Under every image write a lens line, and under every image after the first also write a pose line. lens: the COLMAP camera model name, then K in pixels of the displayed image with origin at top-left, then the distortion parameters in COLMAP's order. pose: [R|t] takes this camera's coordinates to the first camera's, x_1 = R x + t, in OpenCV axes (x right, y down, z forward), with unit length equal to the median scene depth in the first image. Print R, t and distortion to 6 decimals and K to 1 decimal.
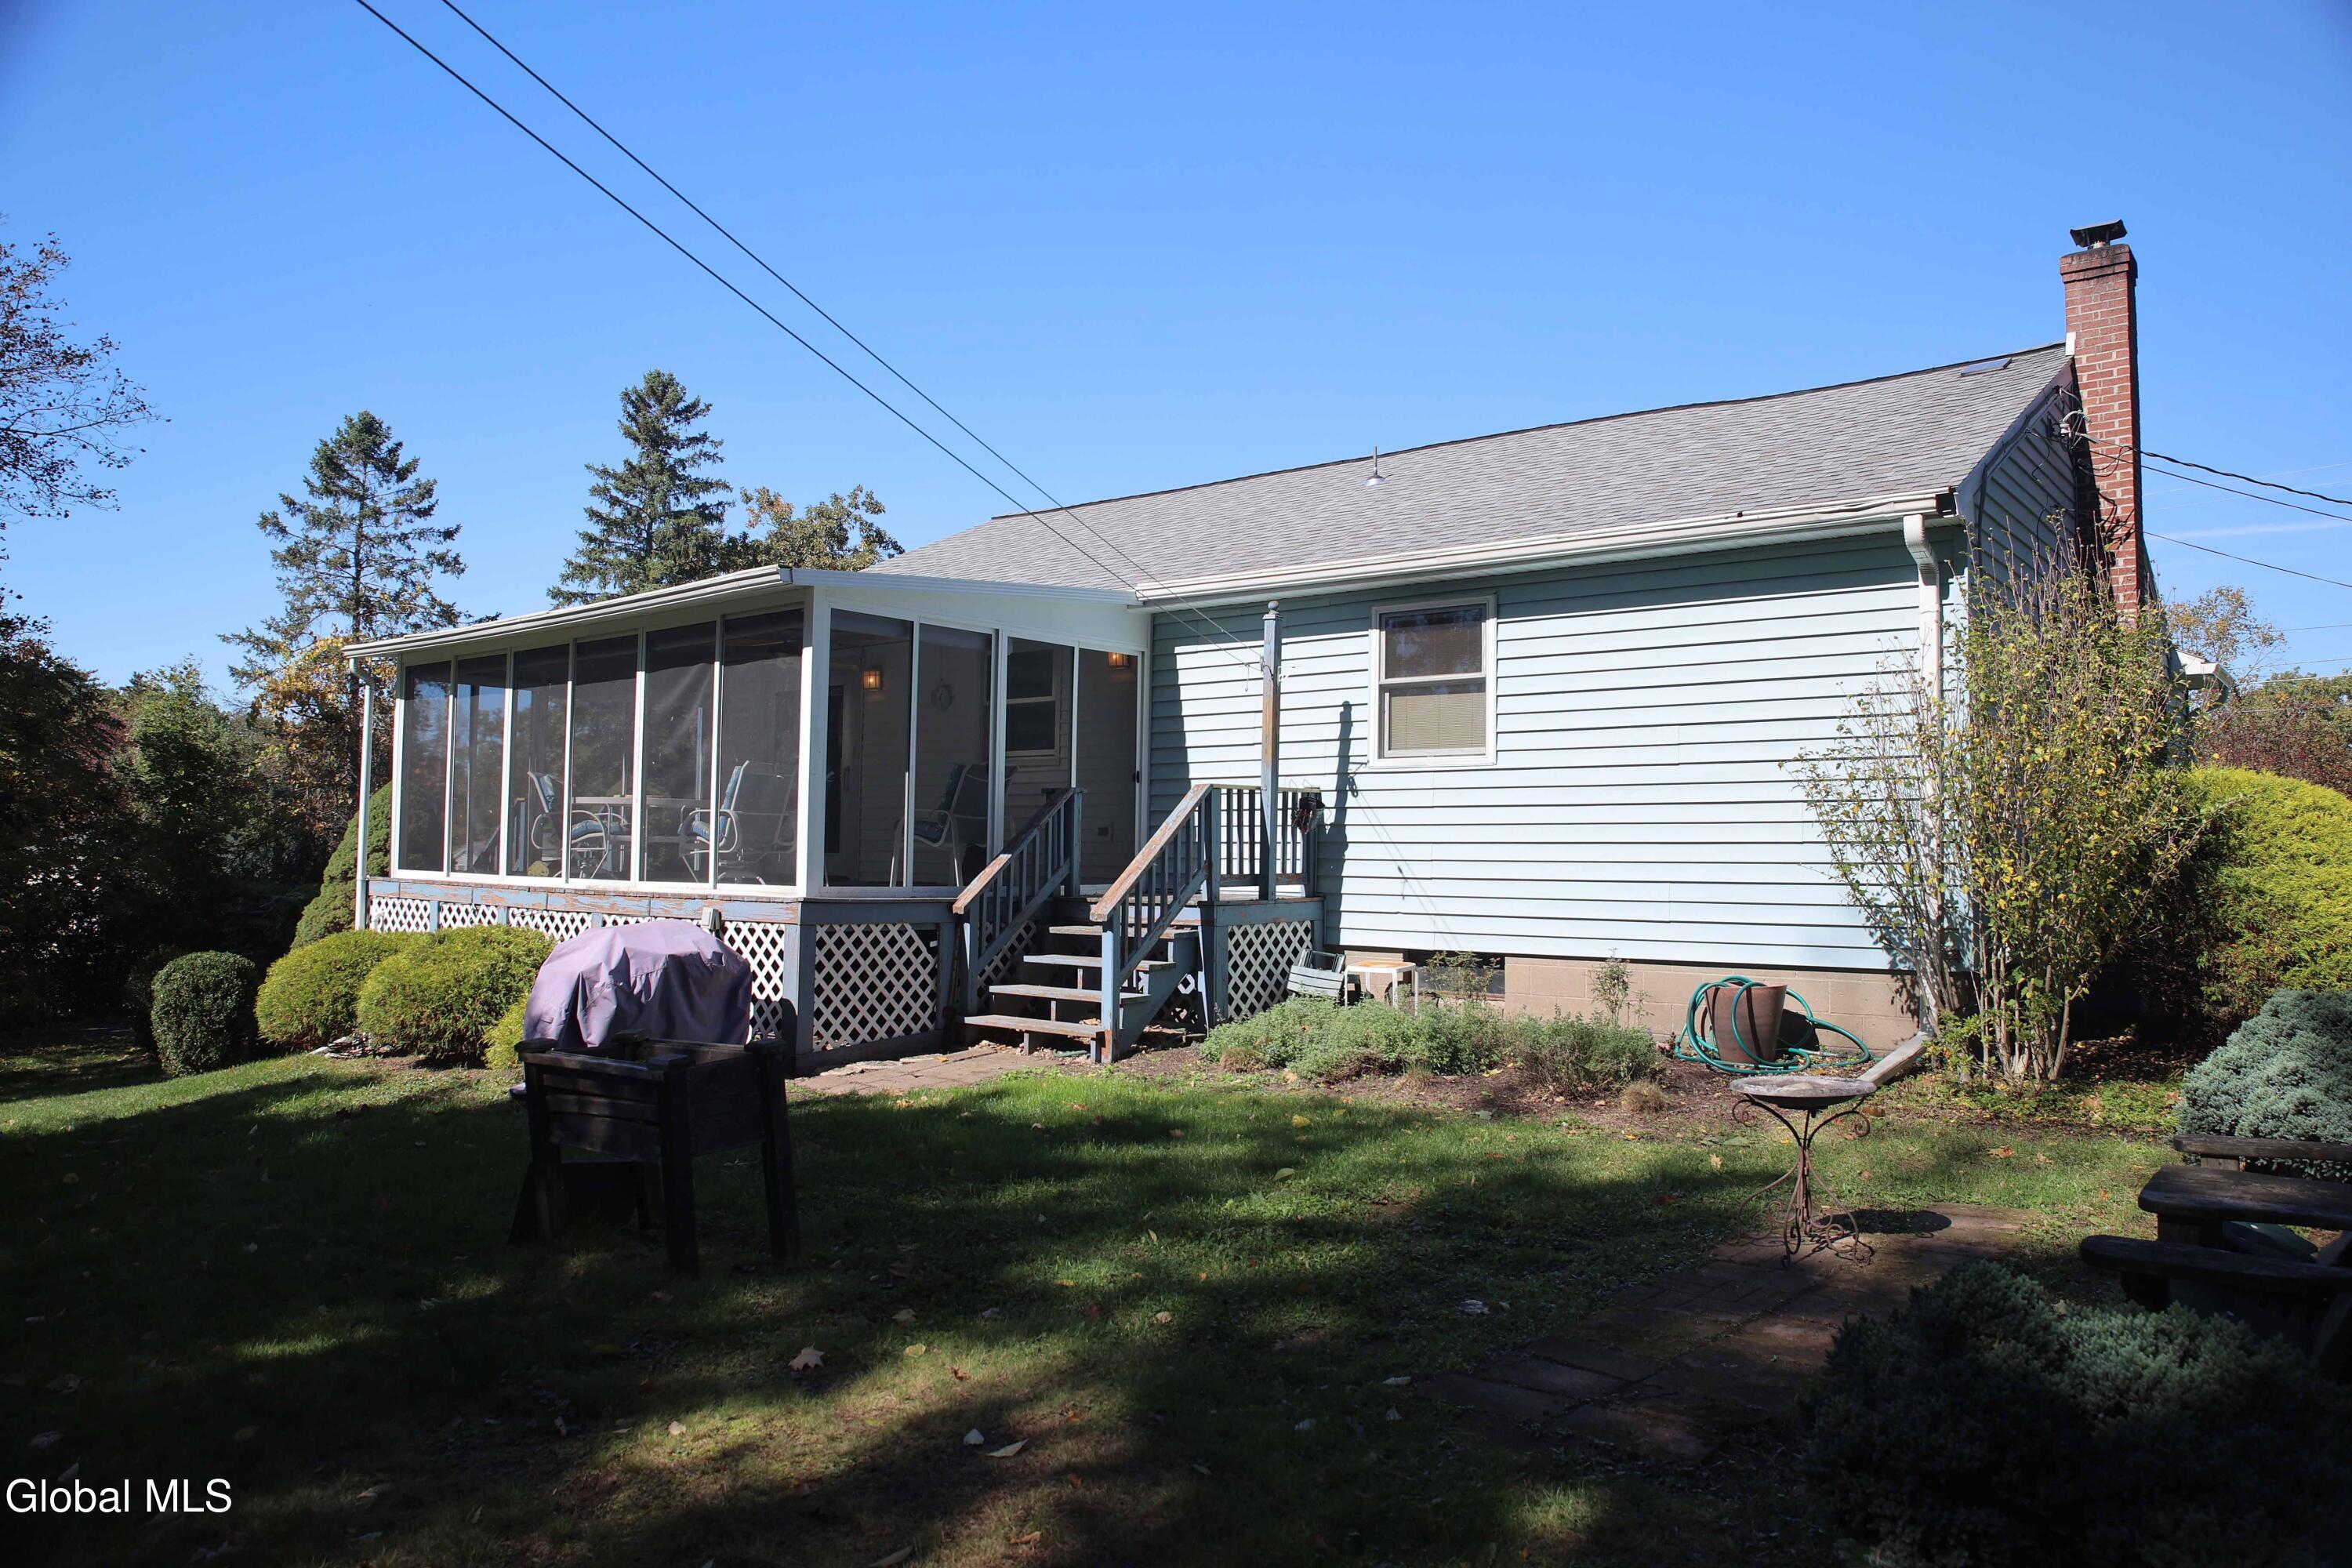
lens RADIAL K [[1689.2, 0, 1176.0], [0, 1689.2, 784.0], [0, 0, 1]] dist [-0.109224, 0.001798]
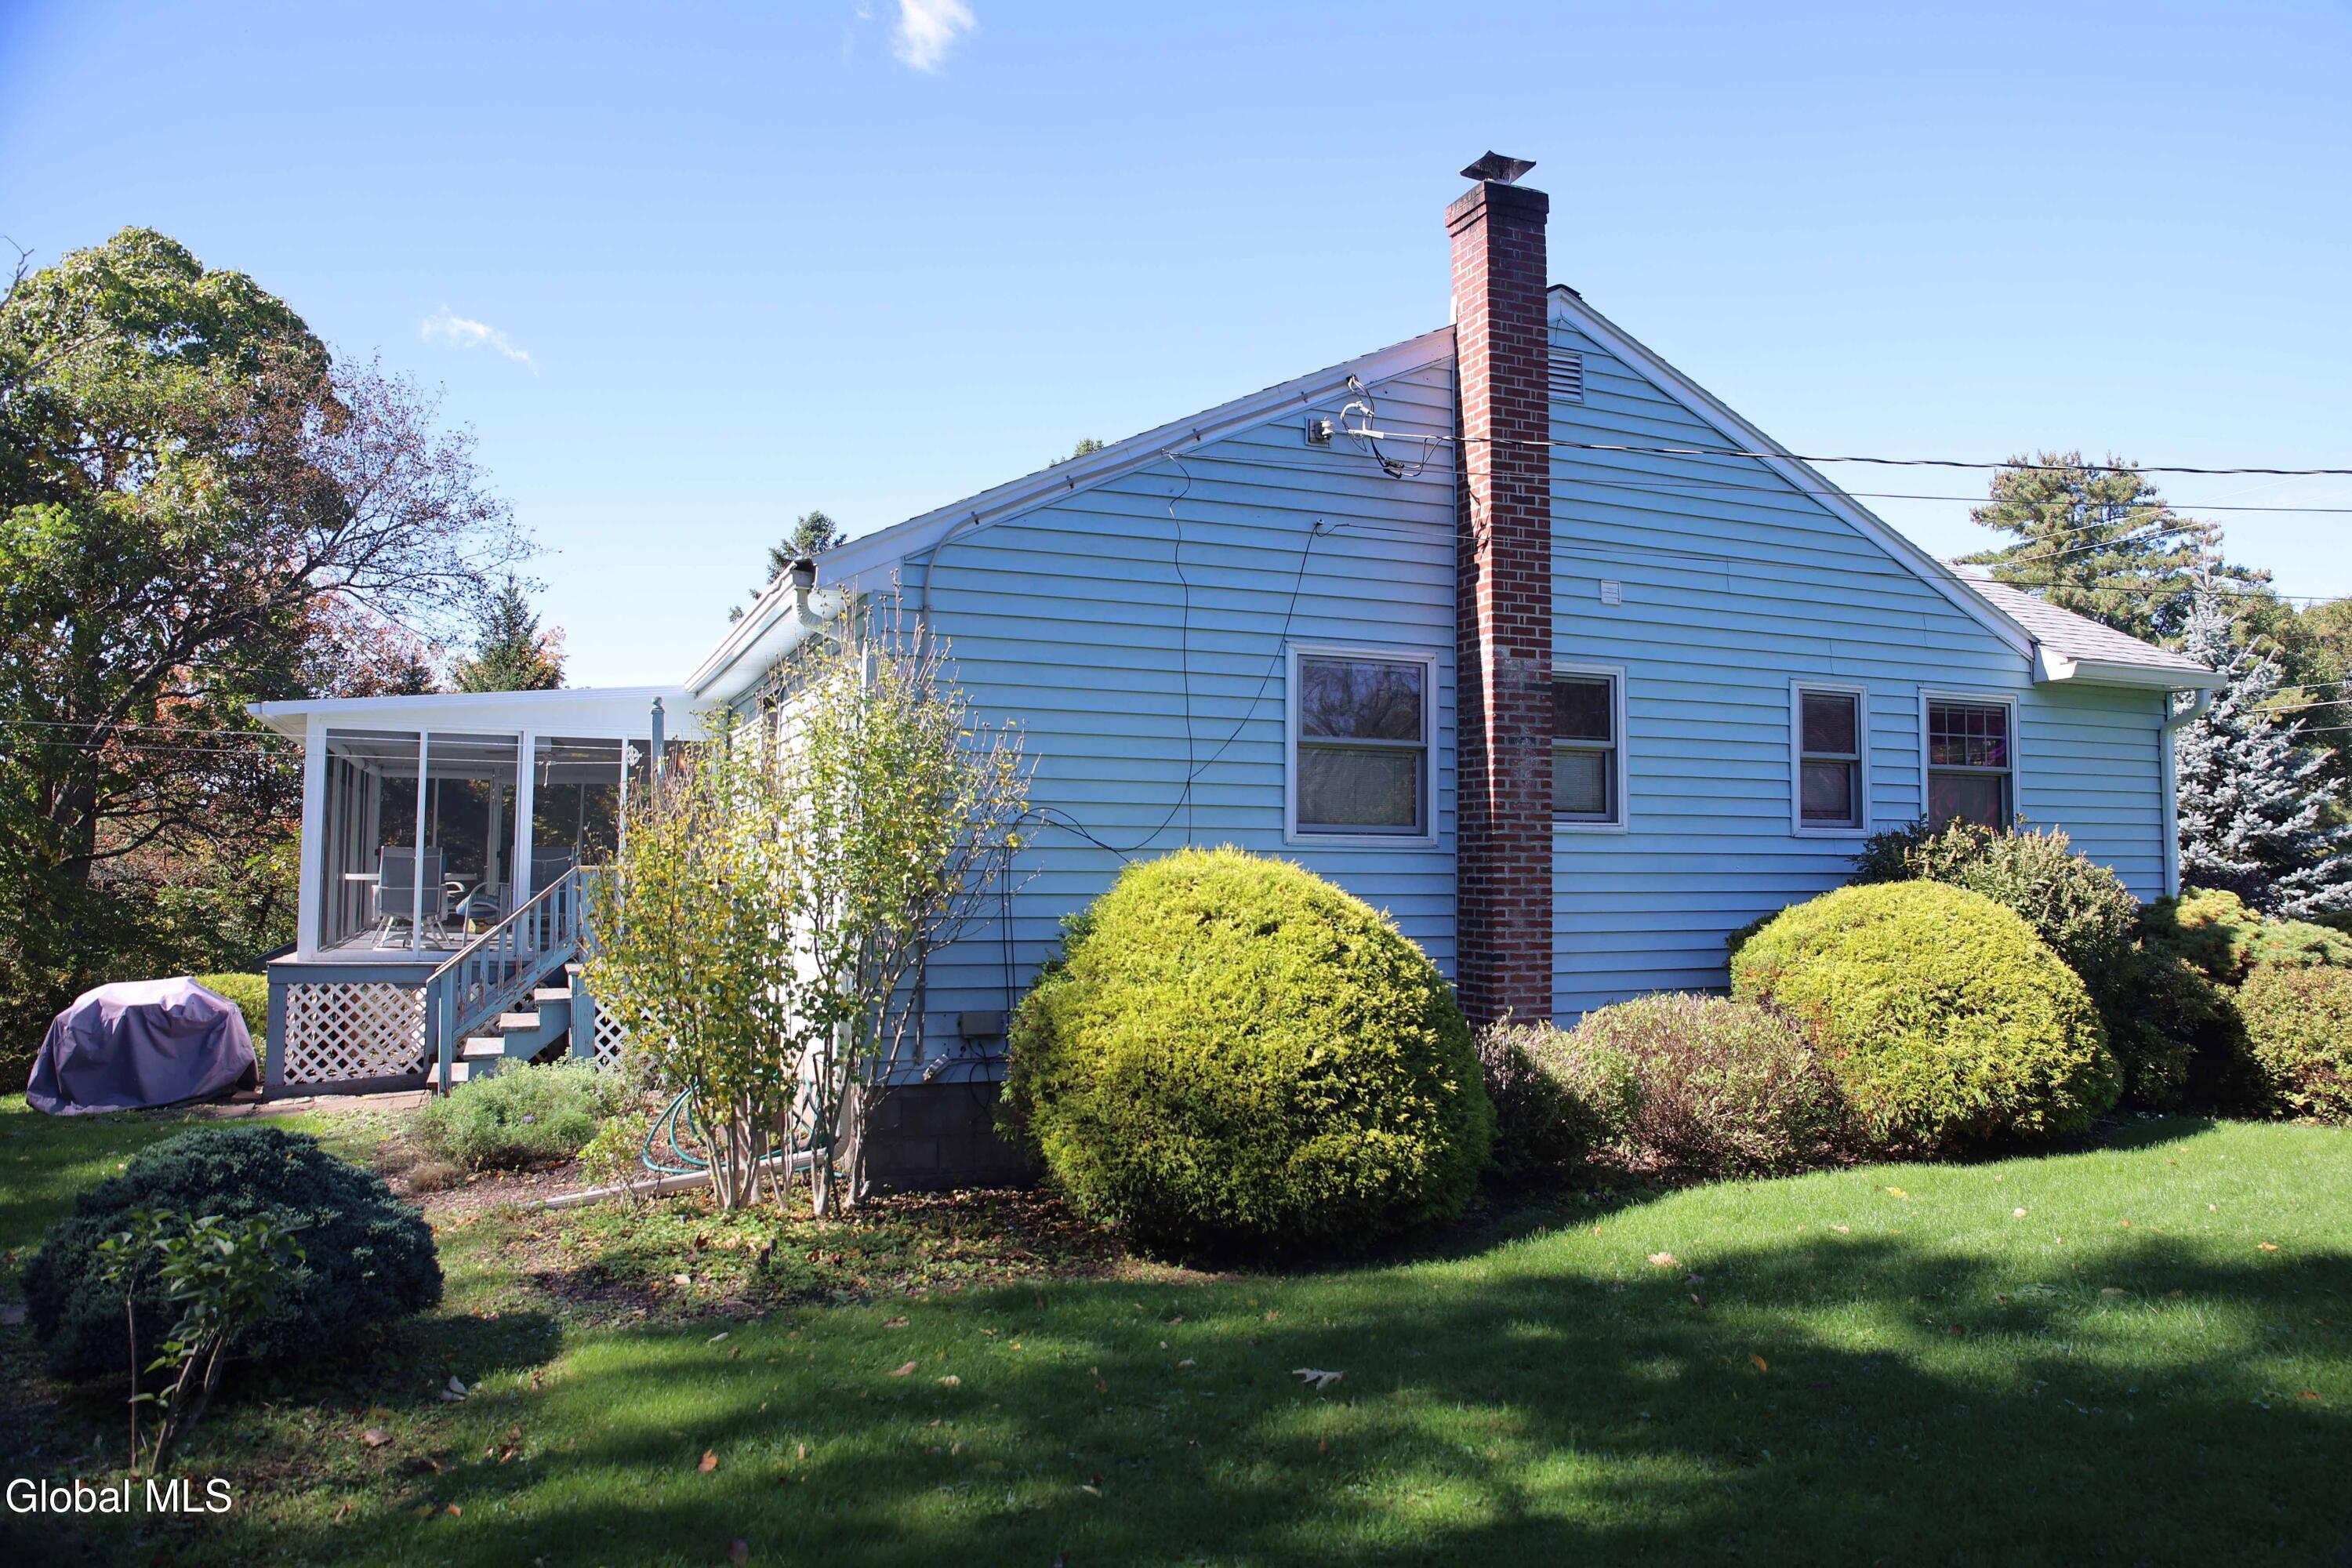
lens RADIAL K [[1689.2, 0, 1176.0], [0, 1689.2, 784.0], [0, 0, 1]] dist [-0.109224, 0.001798]
pose [[0.887521, -0.030712, -0.459743, 0.824877], [0.025655, 0.999522, -0.017245, -0.023747], [0.460053, 0.003511, 0.887885, 0.197646]]
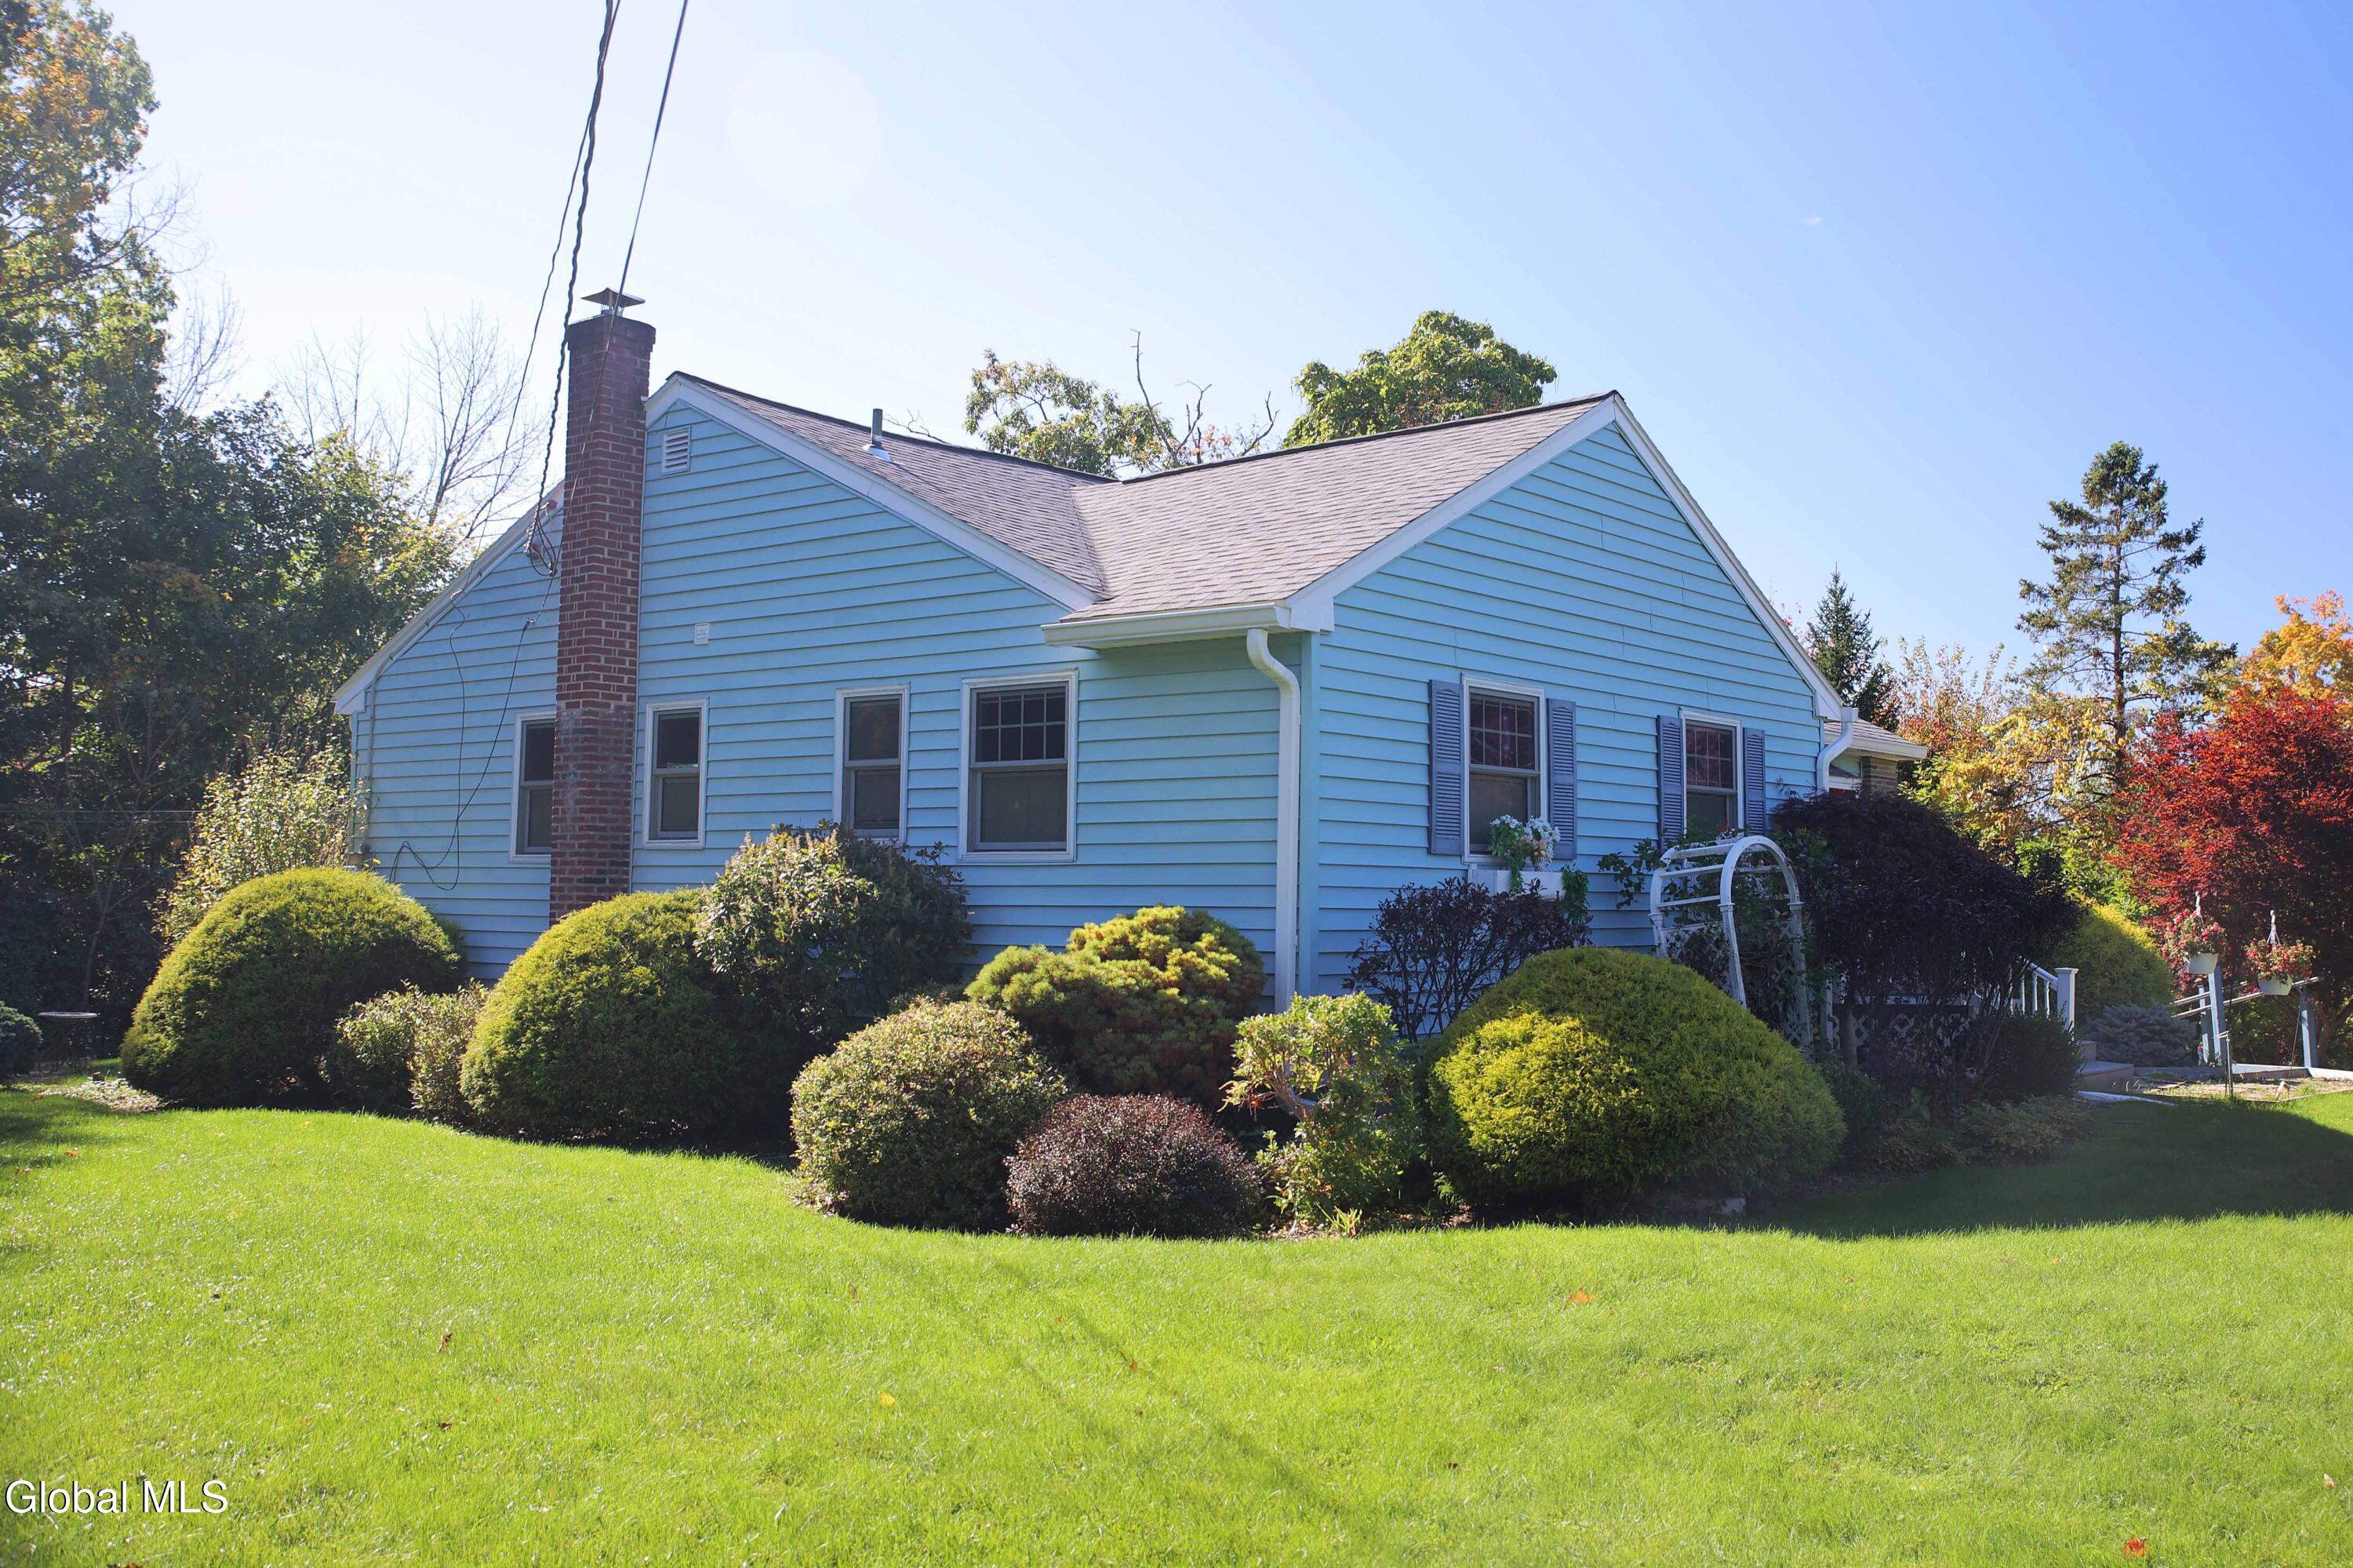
lens RADIAL K [[2113.5, 0, 1176.5], [0, 2113.5, 784.0], [0, 0, 1]] dist [-0.103514, 0.001881]
pose [[0.013891, -0.062961, -0.997919, 1.885995], [0.035765, 0.997408, -0.062430, 0.043576], [0.999264, -0.034823, 0.016107, 1.370831]]
